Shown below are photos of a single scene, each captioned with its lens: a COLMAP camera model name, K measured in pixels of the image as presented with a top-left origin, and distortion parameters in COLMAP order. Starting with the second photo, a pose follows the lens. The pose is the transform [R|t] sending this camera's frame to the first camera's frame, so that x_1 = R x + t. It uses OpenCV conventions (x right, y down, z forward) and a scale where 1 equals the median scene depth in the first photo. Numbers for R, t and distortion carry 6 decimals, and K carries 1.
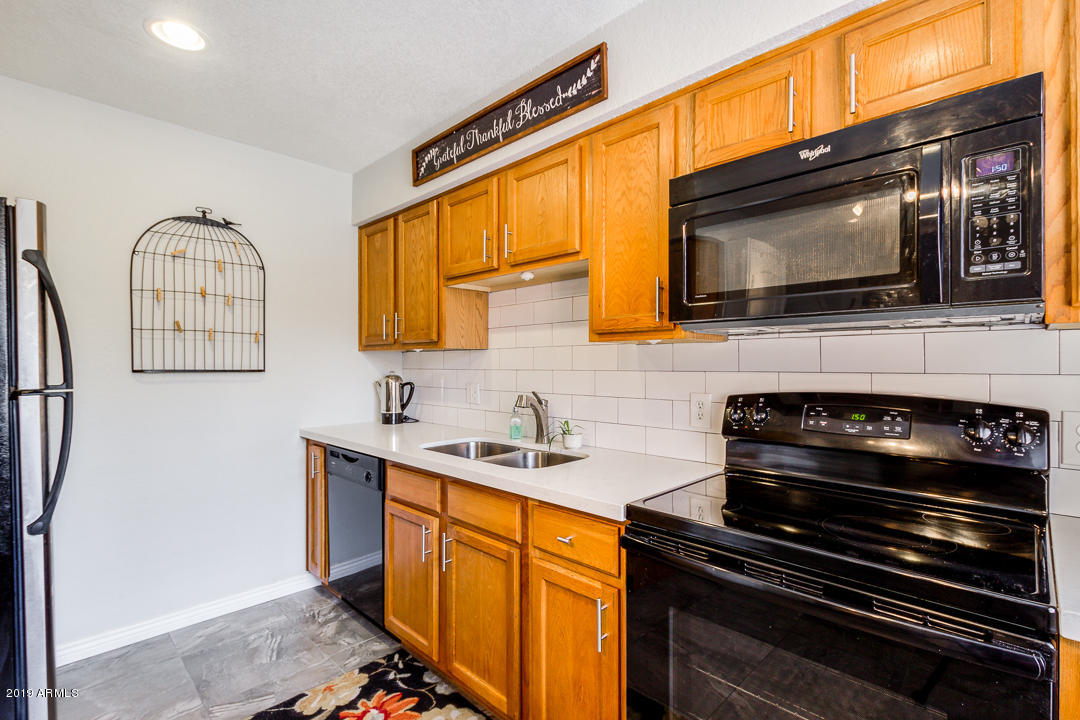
lens RADIAL K [[497.7, 0, 539.8], [0, 497.7, 359.5], [0, 0, 1]] dist [0.011383, -0.001509]
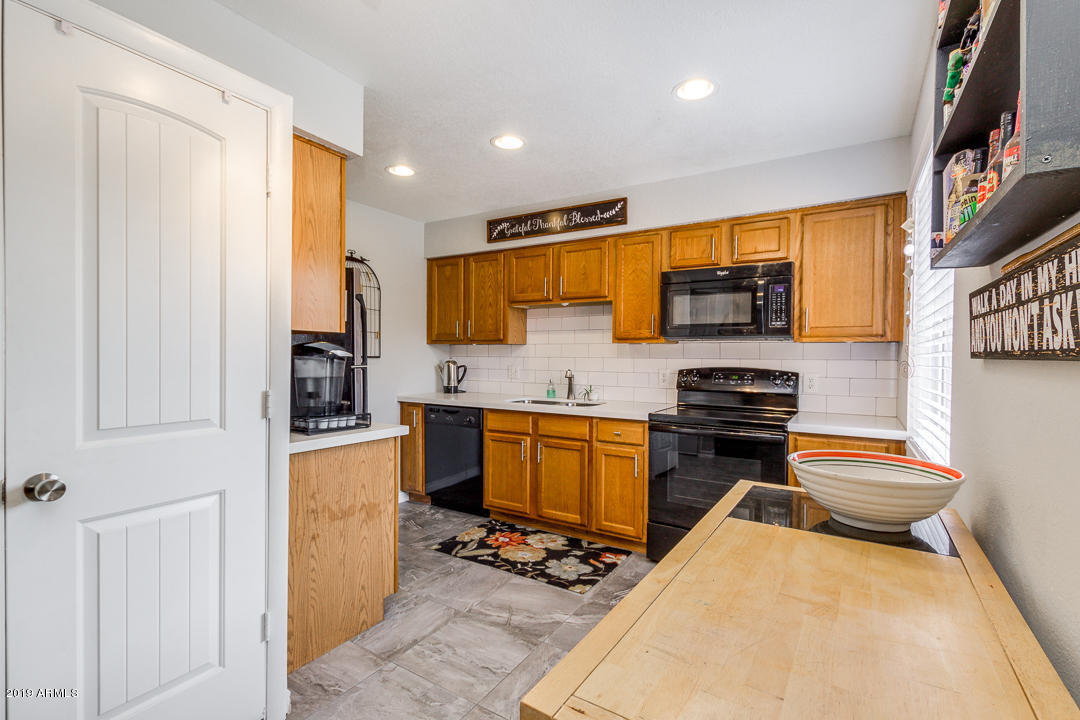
lens RADIAL K [[497.7, 0, 542.6], [0, 497.7, 359.0], [0, 0, 1]] dist [0.011383, -0.001509]
pose [[0.975578, 0.004113, 0.219616, -0.588660], [-0.008793, 0.999755, 0.020334, -0.009341], [-0.219479, -0.021768, 0.975374, -0.840328]]
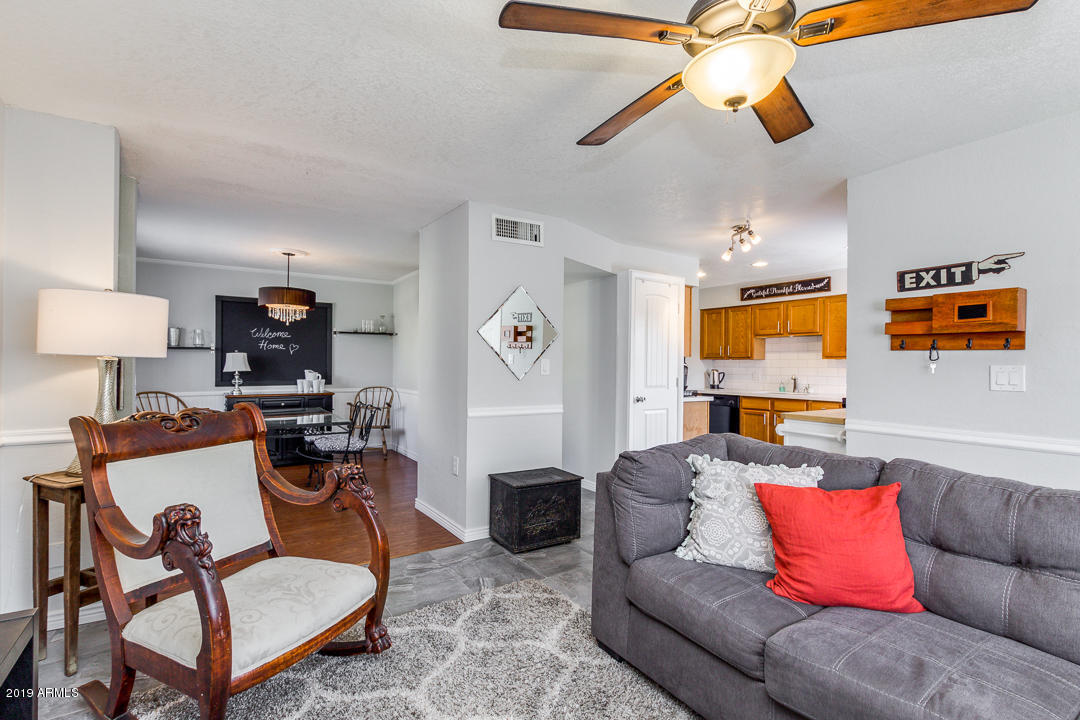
lens RADIAL K [[497.7, 0, 534.5], [0, 497.7, 364.4], [0, 0, 1]] dist [0.011383, -0.001509]
pose [[0.976677, 0.006286, -0.214620, -1.061664], [-0.003991, 0.999930, 0.011127, -0.028126], [0.214675, -0.010011, 0.976634, -2.687707]]
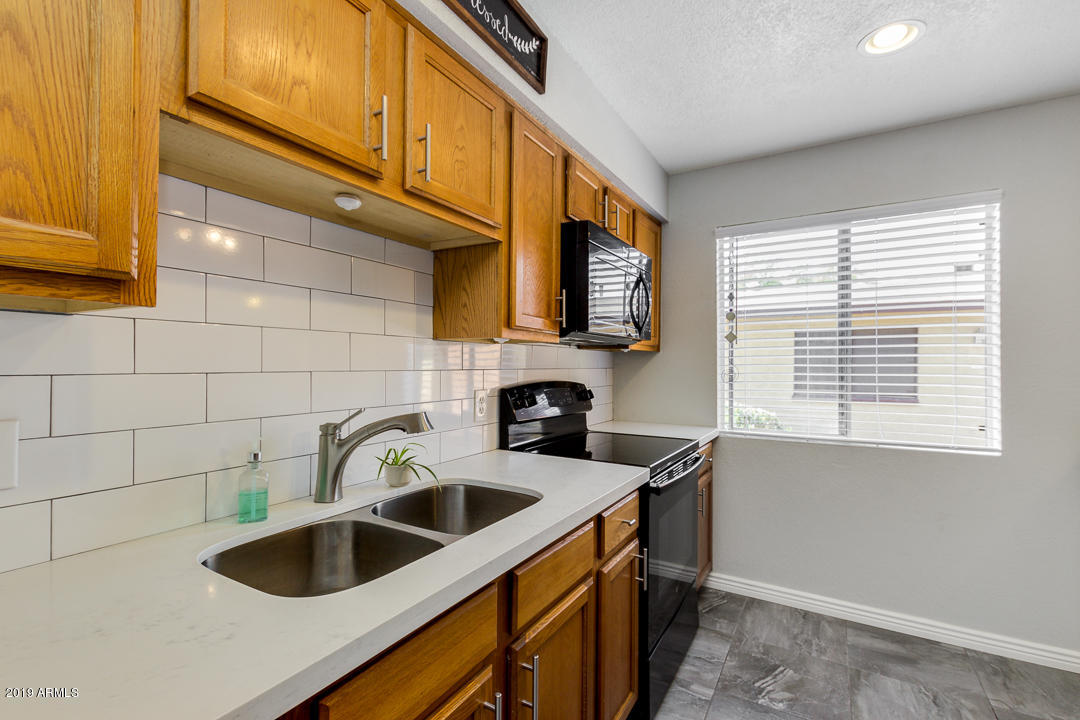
lens RADIAL K [[497.7, 0, 539.0], [0, 497.7, 361.8], [0, 0, 1]] dist [0.011383, -0.001509]
pose [[-0.251419, 0.005369, 0.967863, -0.742945], [-0.010993, 0.999904, -0.008402, 0.013069], [-0.967816, -0.012752, -0.251336, 1.134052]]
